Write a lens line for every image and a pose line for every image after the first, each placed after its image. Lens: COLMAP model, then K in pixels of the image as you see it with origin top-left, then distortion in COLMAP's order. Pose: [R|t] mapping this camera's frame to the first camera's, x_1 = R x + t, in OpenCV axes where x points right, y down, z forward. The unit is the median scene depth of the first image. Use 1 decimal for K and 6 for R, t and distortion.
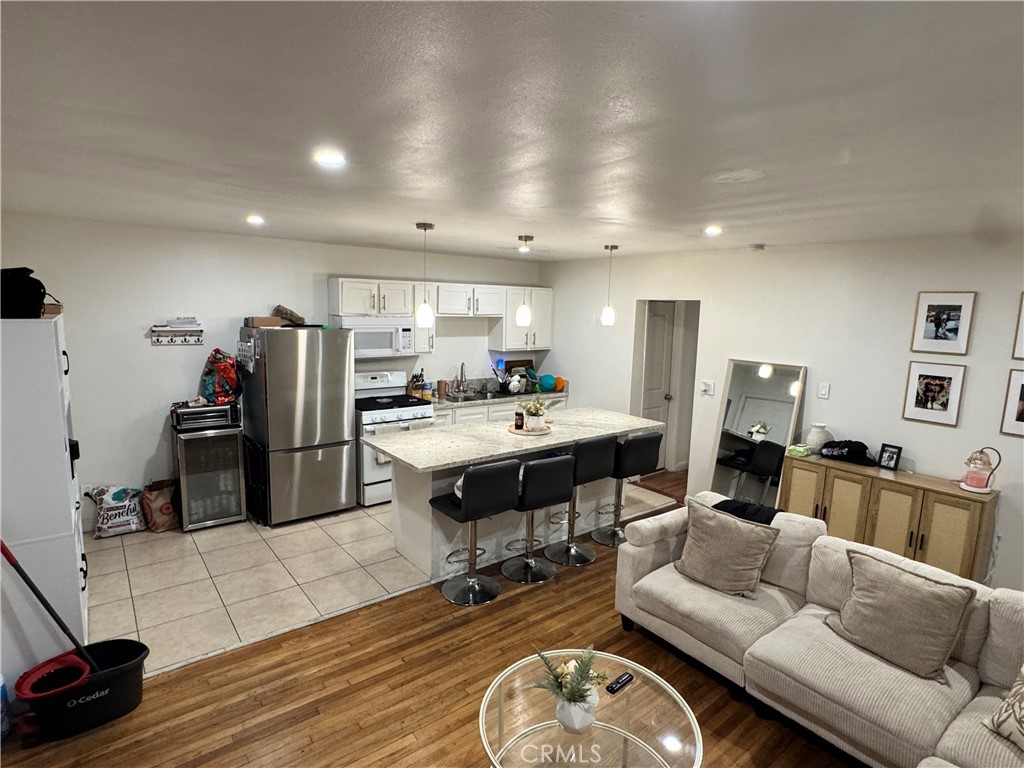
lens RADIAL K [[544.0, 0, 512.0], [0, 544.0, 384.0], [0, 0, 1]] dist [-0.000882, 0.000132]
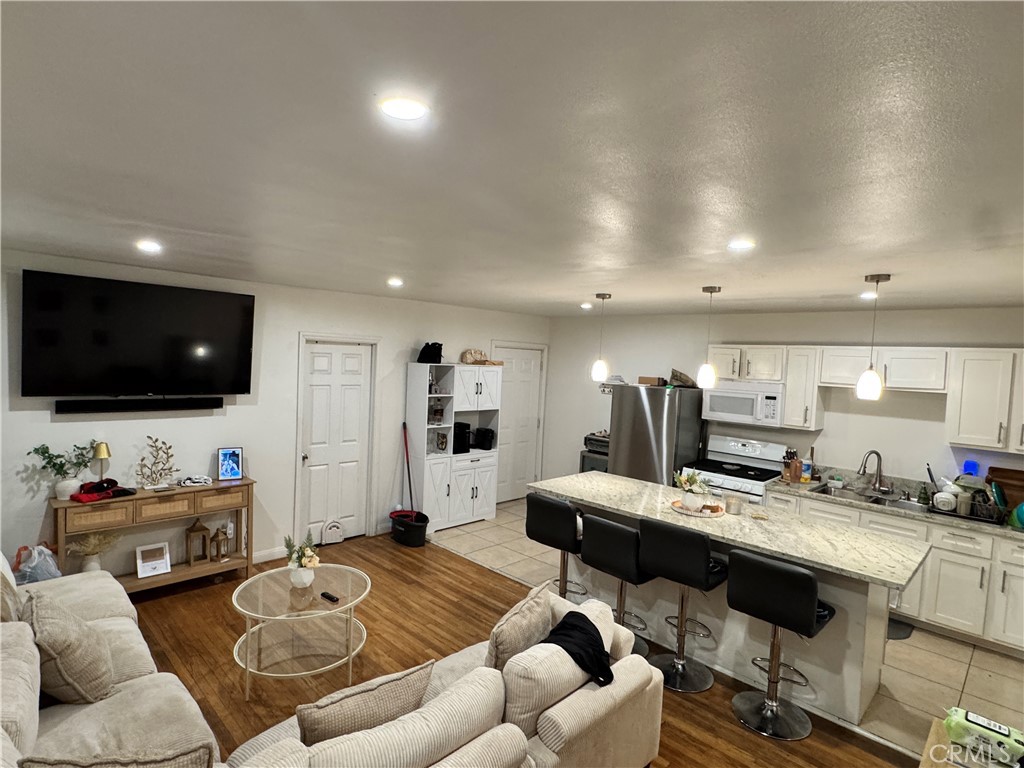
lens RADIAL K [[544.0, 0, 512.0], [0, 544.0, 384.0], [0, 0, 1]] dist [-0.000882, 0.000132]
pose [[0.129608, 0.027951, -0.991171, 0.703506], [-0.183055, 0.983095, 0.003786, -0.049389], [0.974522, 0.180948, 0.132533, 0.485207]]
